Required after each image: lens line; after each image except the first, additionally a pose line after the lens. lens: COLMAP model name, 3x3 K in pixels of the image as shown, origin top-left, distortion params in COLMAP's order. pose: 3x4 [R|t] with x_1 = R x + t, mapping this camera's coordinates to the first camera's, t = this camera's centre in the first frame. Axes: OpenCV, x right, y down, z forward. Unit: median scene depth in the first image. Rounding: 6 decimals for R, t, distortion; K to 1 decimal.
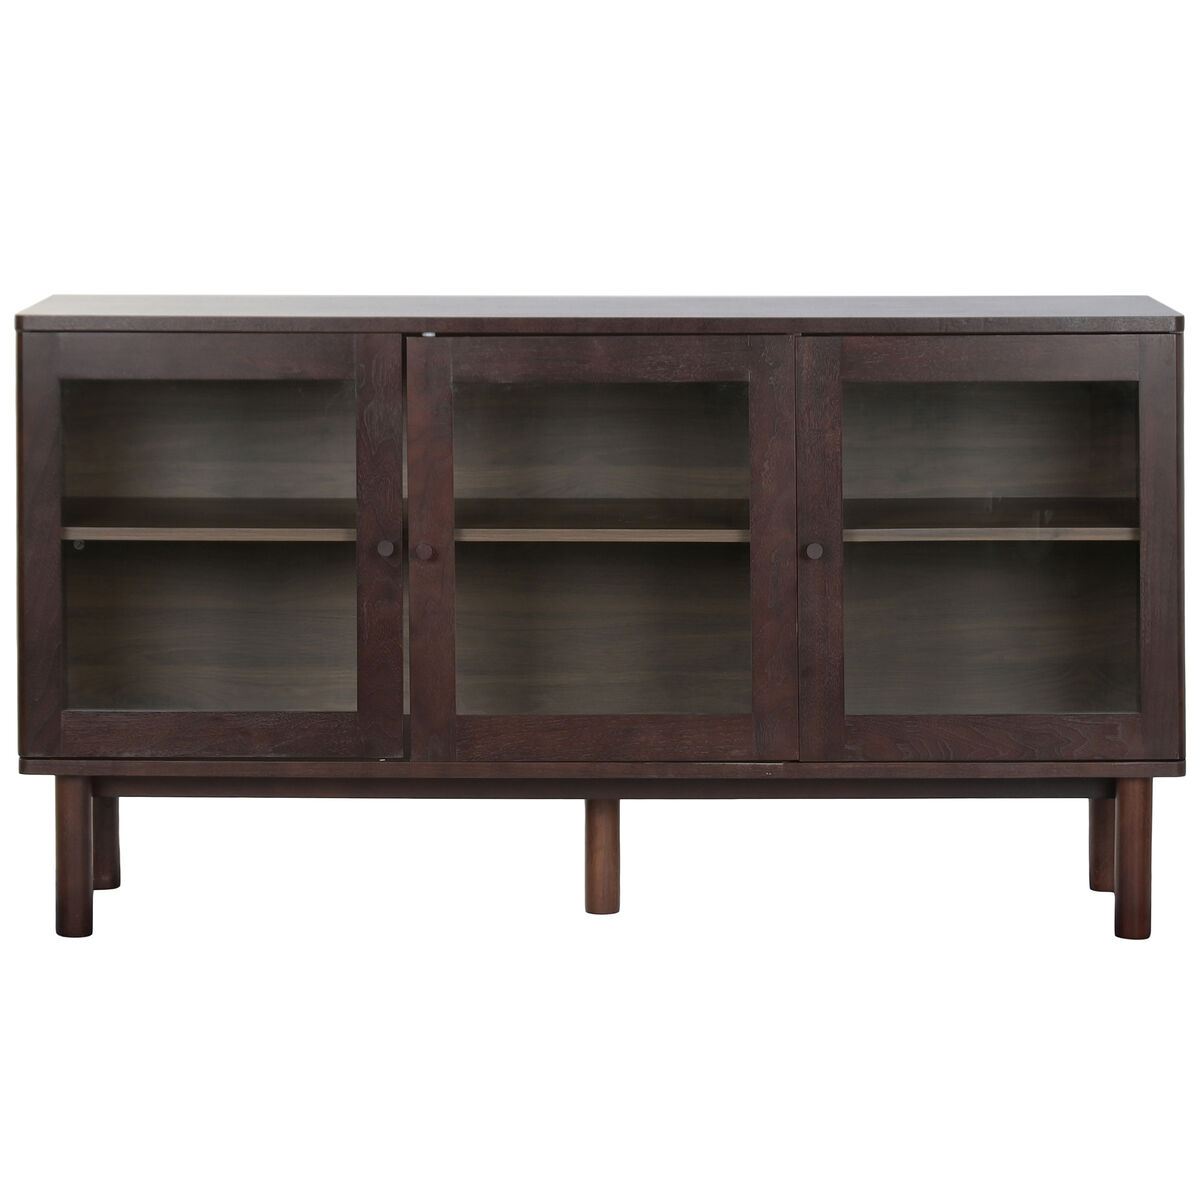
lens RADIAL K [[4780.2, 0, 599.7], [0, 4780.2, 597.4], [0, 0, 1]] dist [-0.117824, 0.000000]
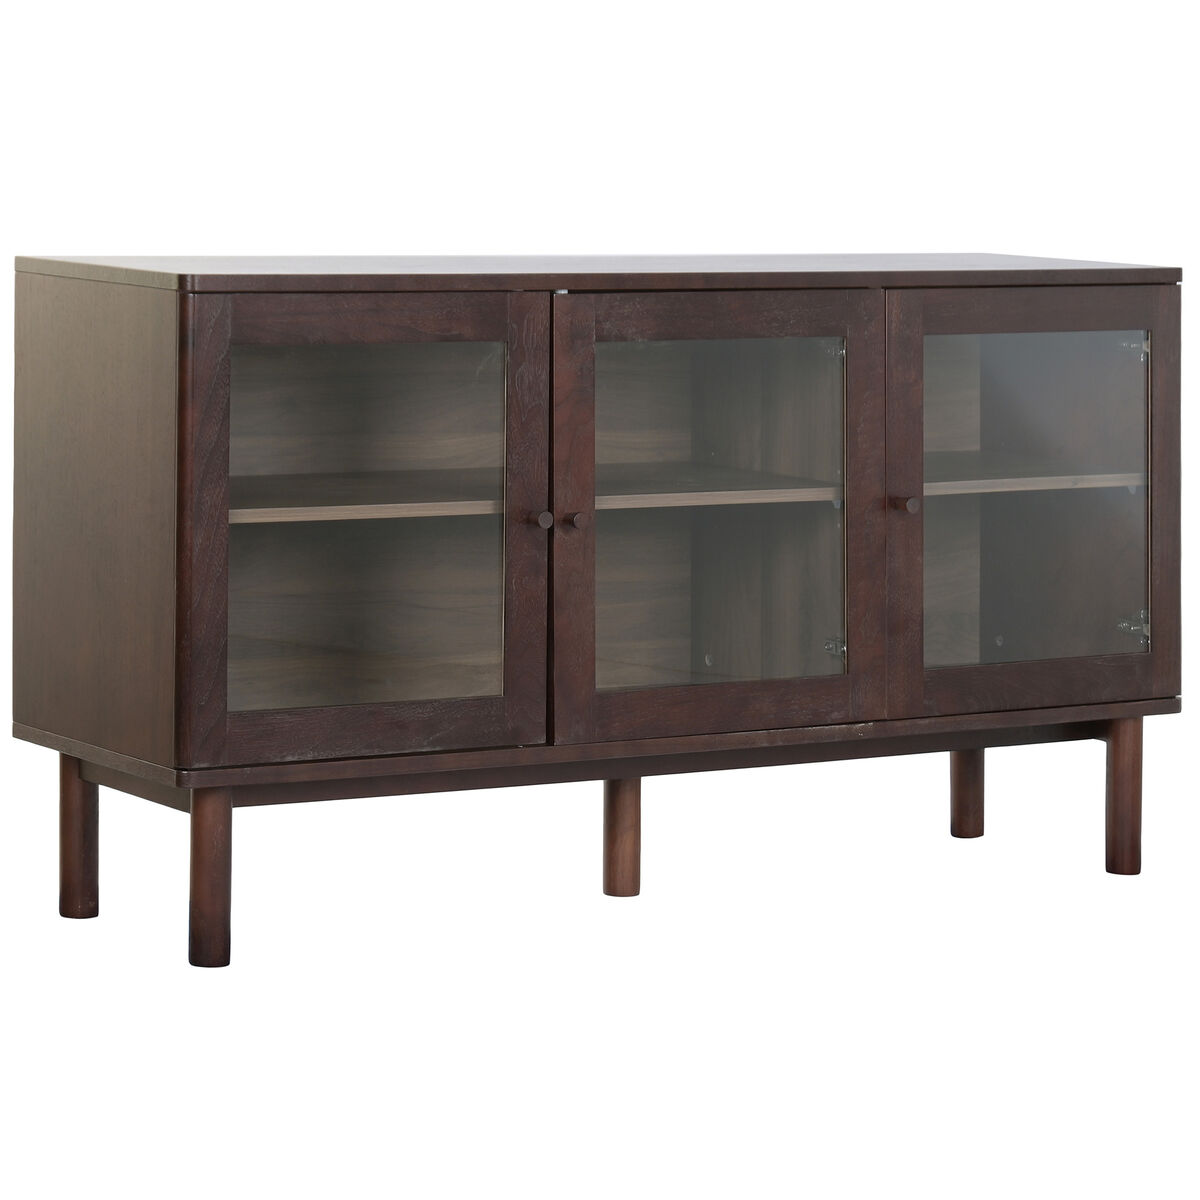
lens RADIAL K [[4780.2, 0, 600.6], [0, 4780.2, 597.7], [0, 0, 1]] dist [-0.117824, 0.000000]
pose [[0.822959, -0.046665, 0.566181, -0.565320], [0.043074, 0.998877, 0.019720, -0.012981], [-0.566466, 0.008159, 0.824045, 0.219022]]
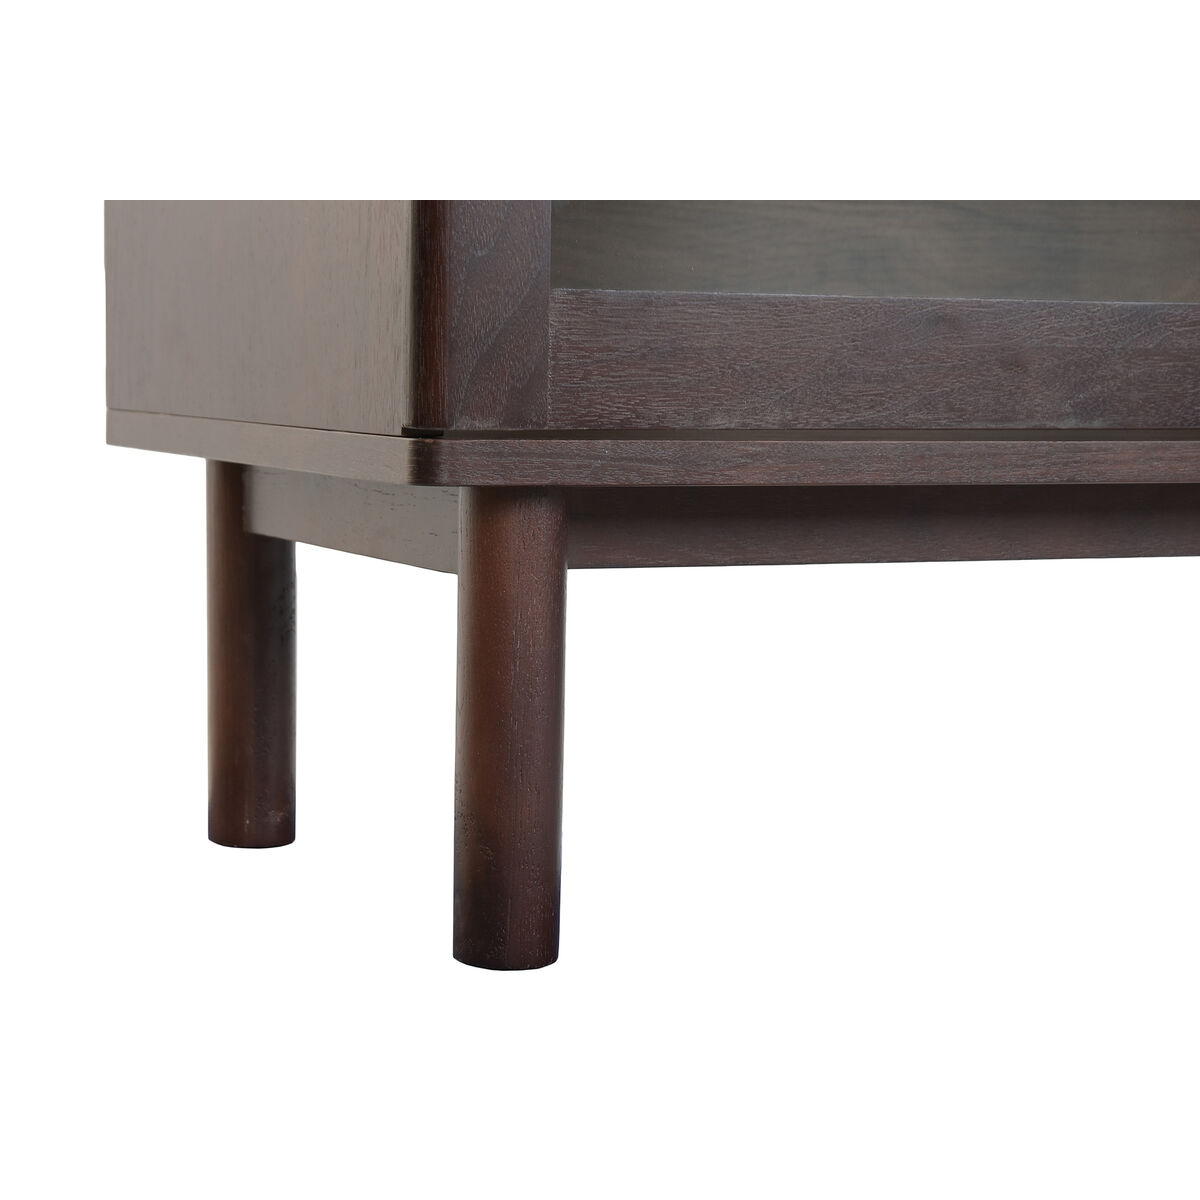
lens RADIAL K [[3929.2, 0, 602.8], [0, 3929.2, 599.5], [0, 0, 1]] dist [0.153036, 0.000000]
pose [[0.869939, -0.024314, 0.492560, -0.245456], [0.021384, 0.999704, 0.011581, 0.042345], [-0.492696, 0.000459, 0.870202, 0.763452]]
